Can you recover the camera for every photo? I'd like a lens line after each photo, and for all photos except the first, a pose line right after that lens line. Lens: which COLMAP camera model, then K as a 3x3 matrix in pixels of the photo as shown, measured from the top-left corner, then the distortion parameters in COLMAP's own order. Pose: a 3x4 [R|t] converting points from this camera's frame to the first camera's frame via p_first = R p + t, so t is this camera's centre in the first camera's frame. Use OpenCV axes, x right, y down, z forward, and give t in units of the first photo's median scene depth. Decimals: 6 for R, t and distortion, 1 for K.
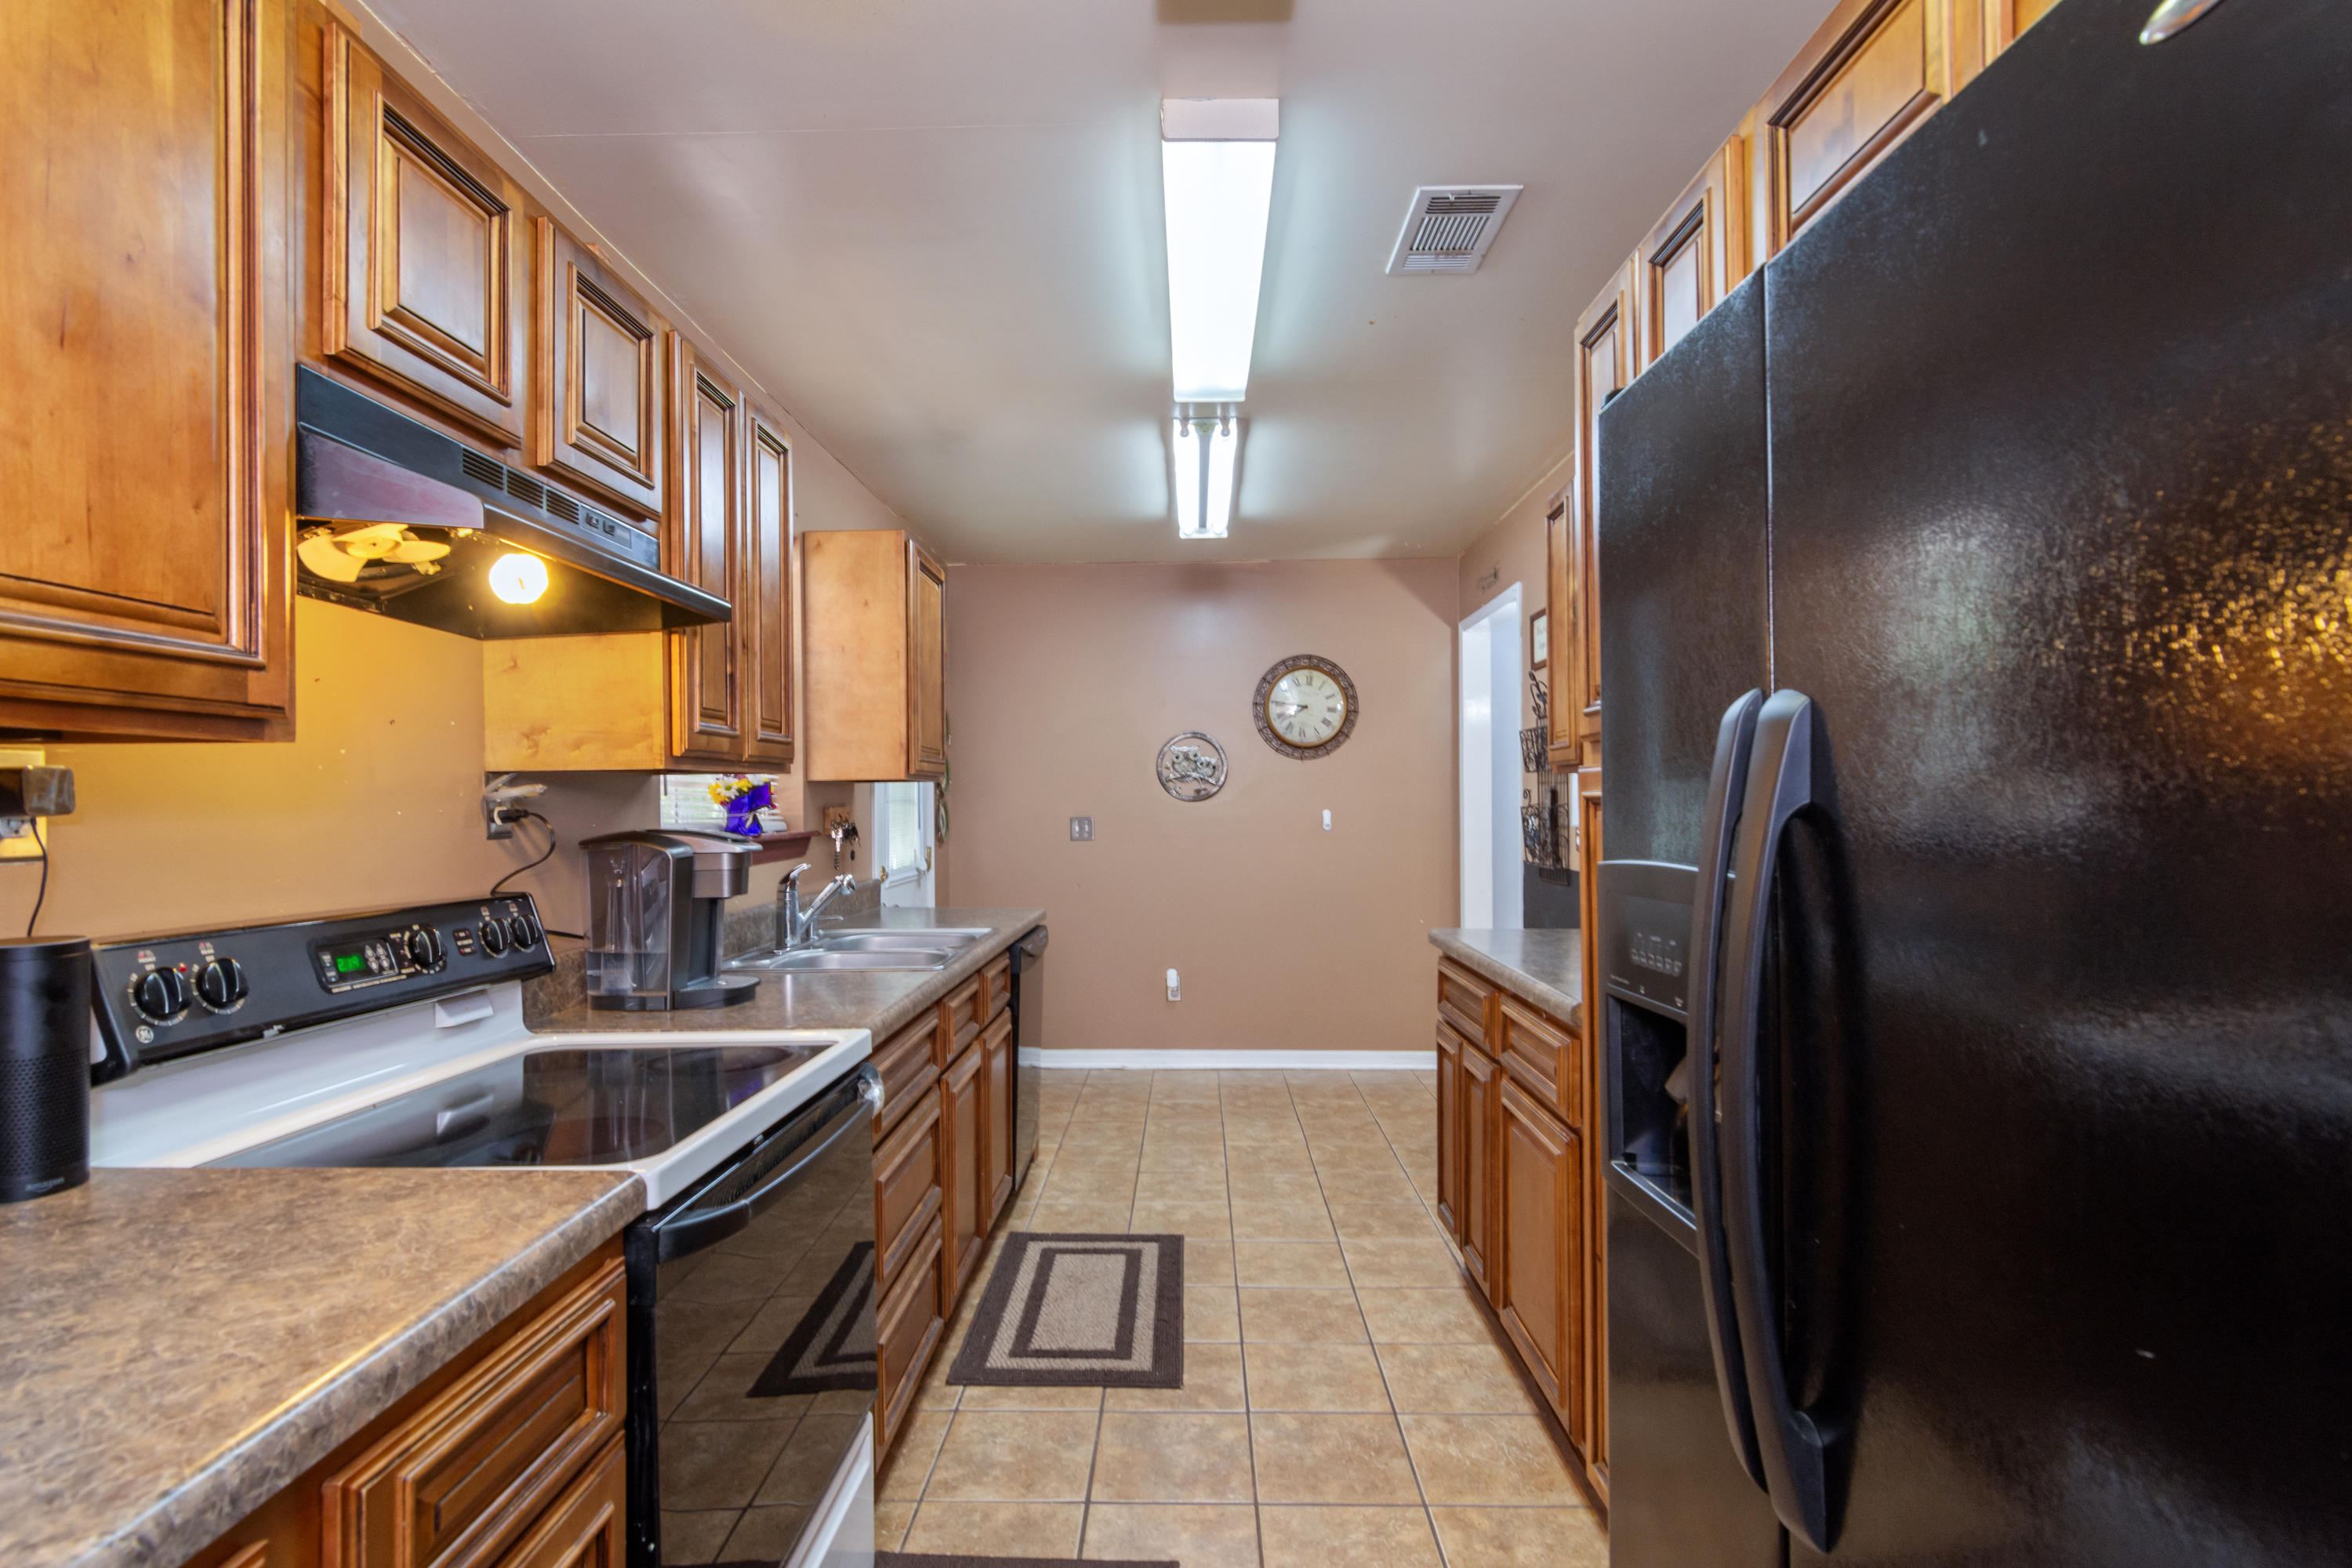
lens RADIAL K [[1139.9, 0, 1204.9], [0, 1139.9, 795.6], [0, 0, 1]] dist [-0.001324, 0.000969]
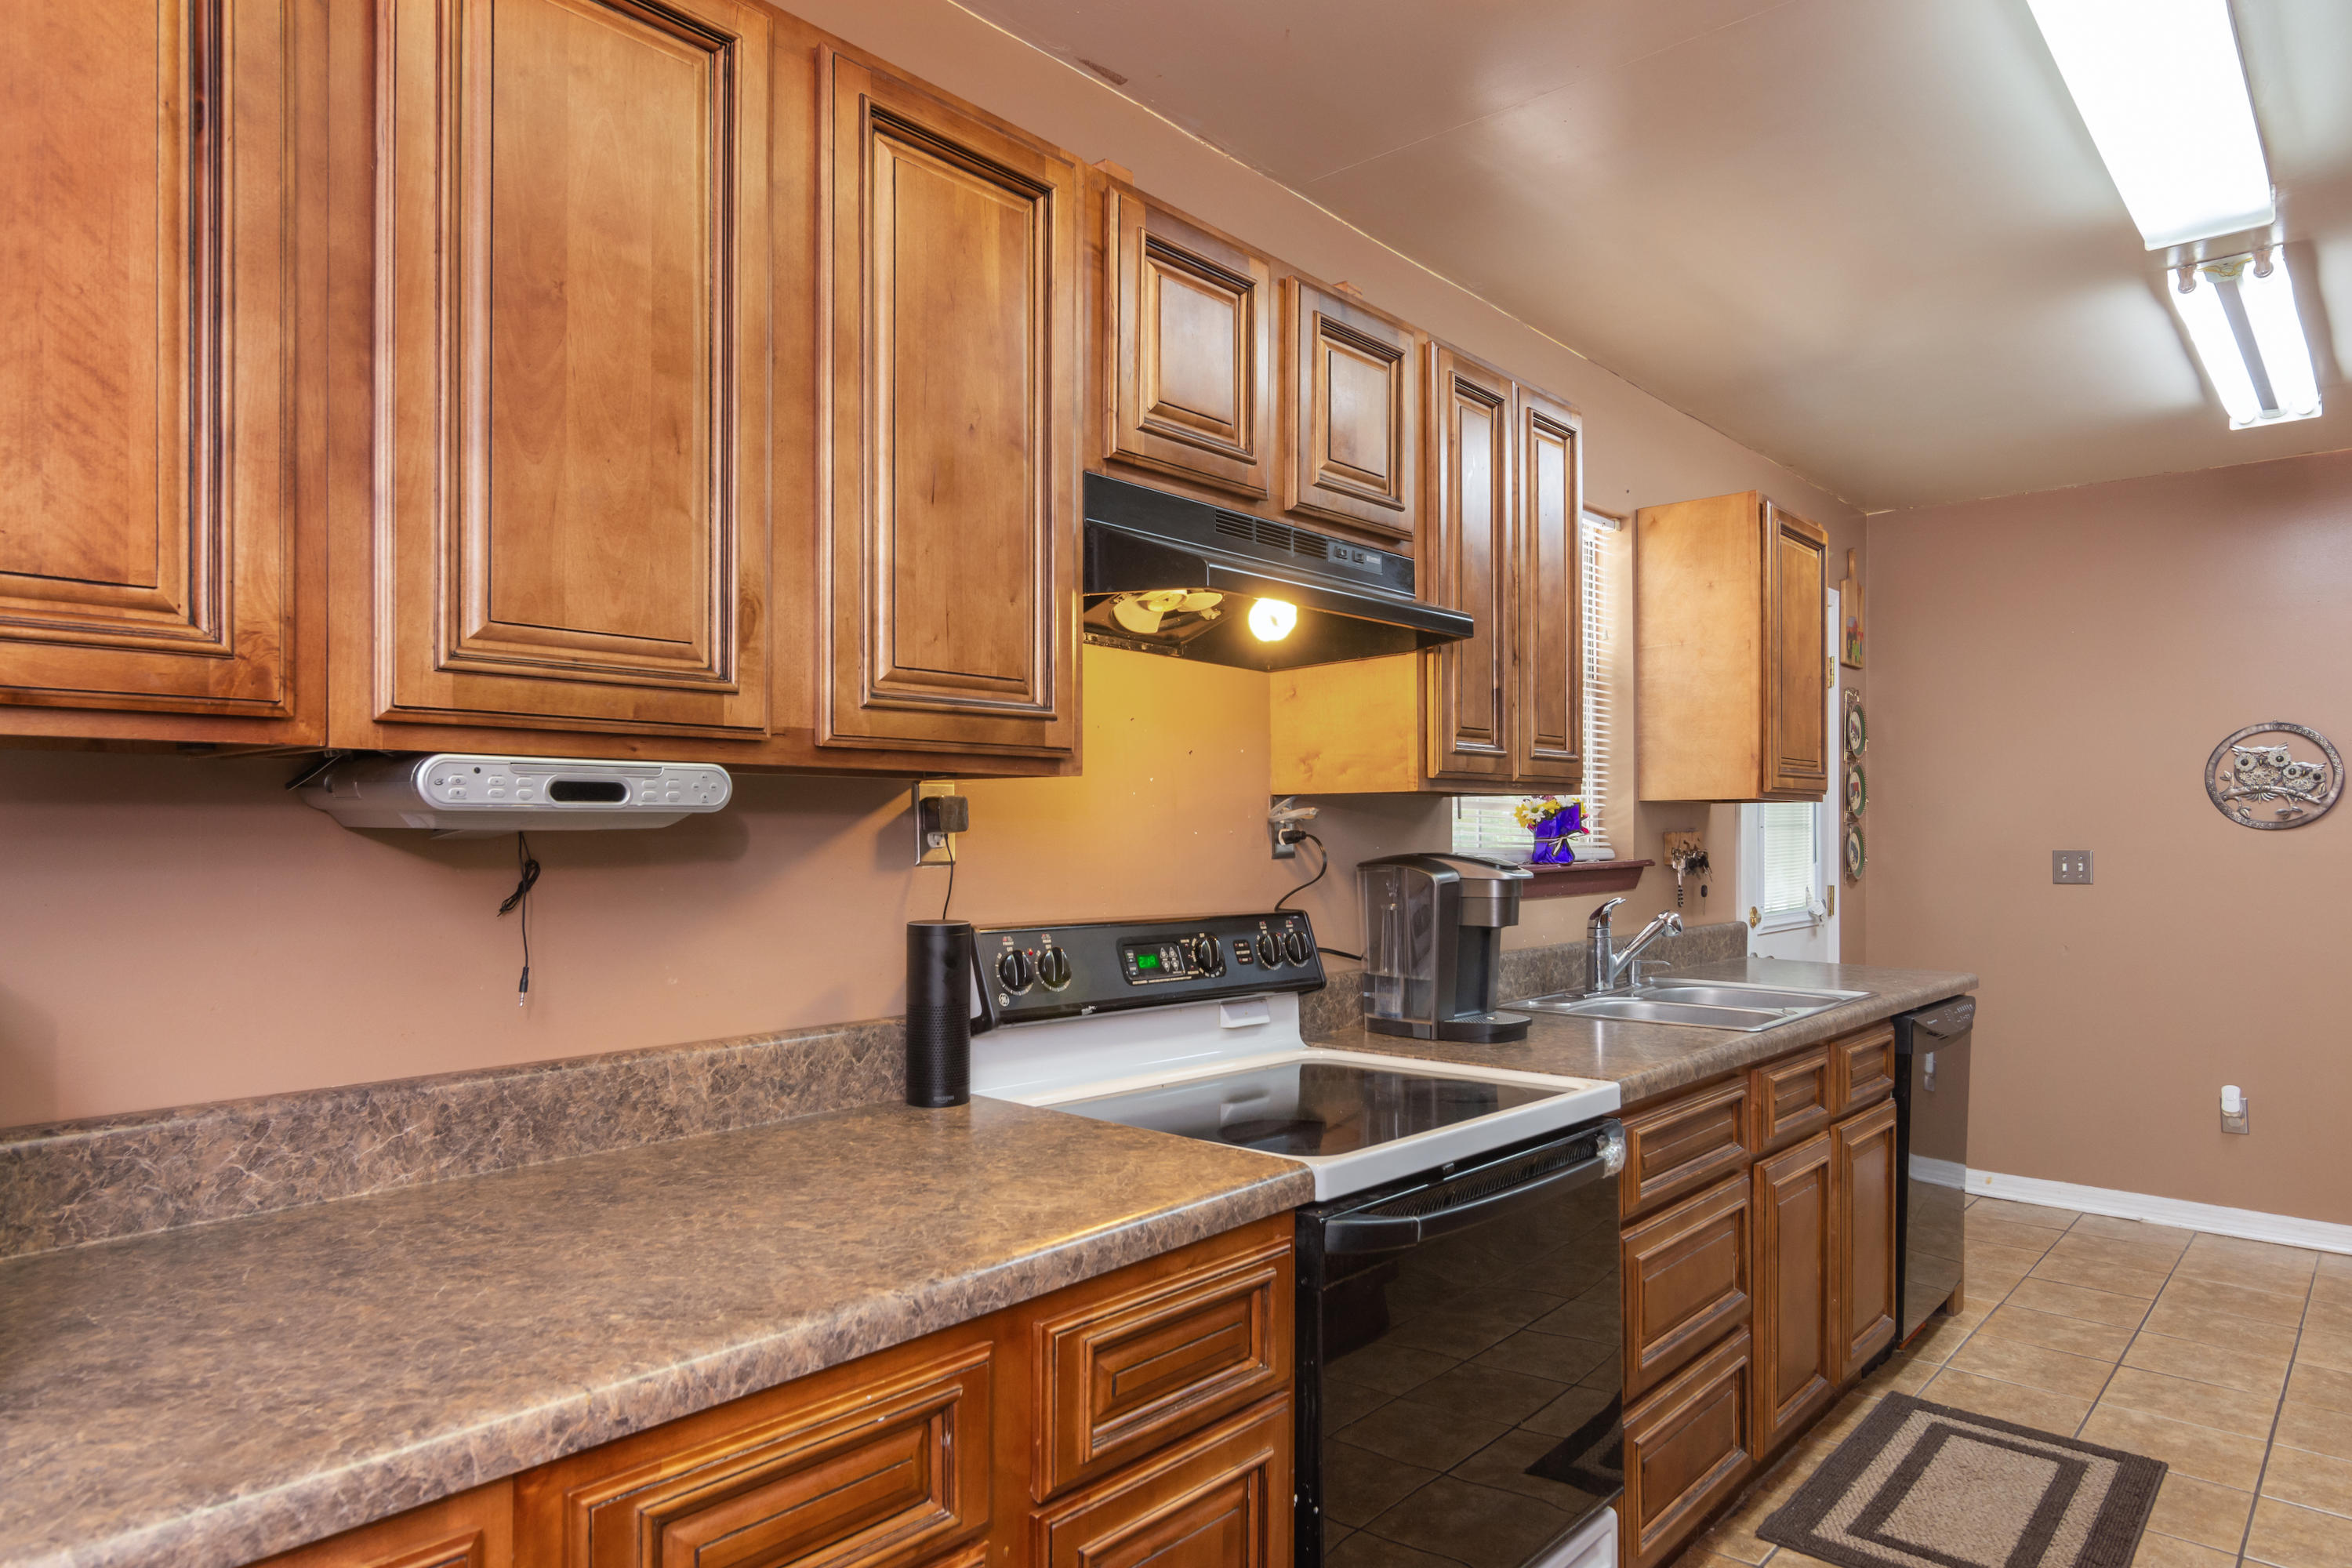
lens RADIAL K [[1383.5, 0, 1162.5], [0, 1383.5, 831.2], [0, 0, 1]] dist [-0.002572, 0.001669]
pose [[0.761912, 0.011427, -0.647579, 0.171260], [-0.005111, 0.999919, 0.011630, -0.002614], [0.647660, -0.005551, 0.761909, -0.067219]]
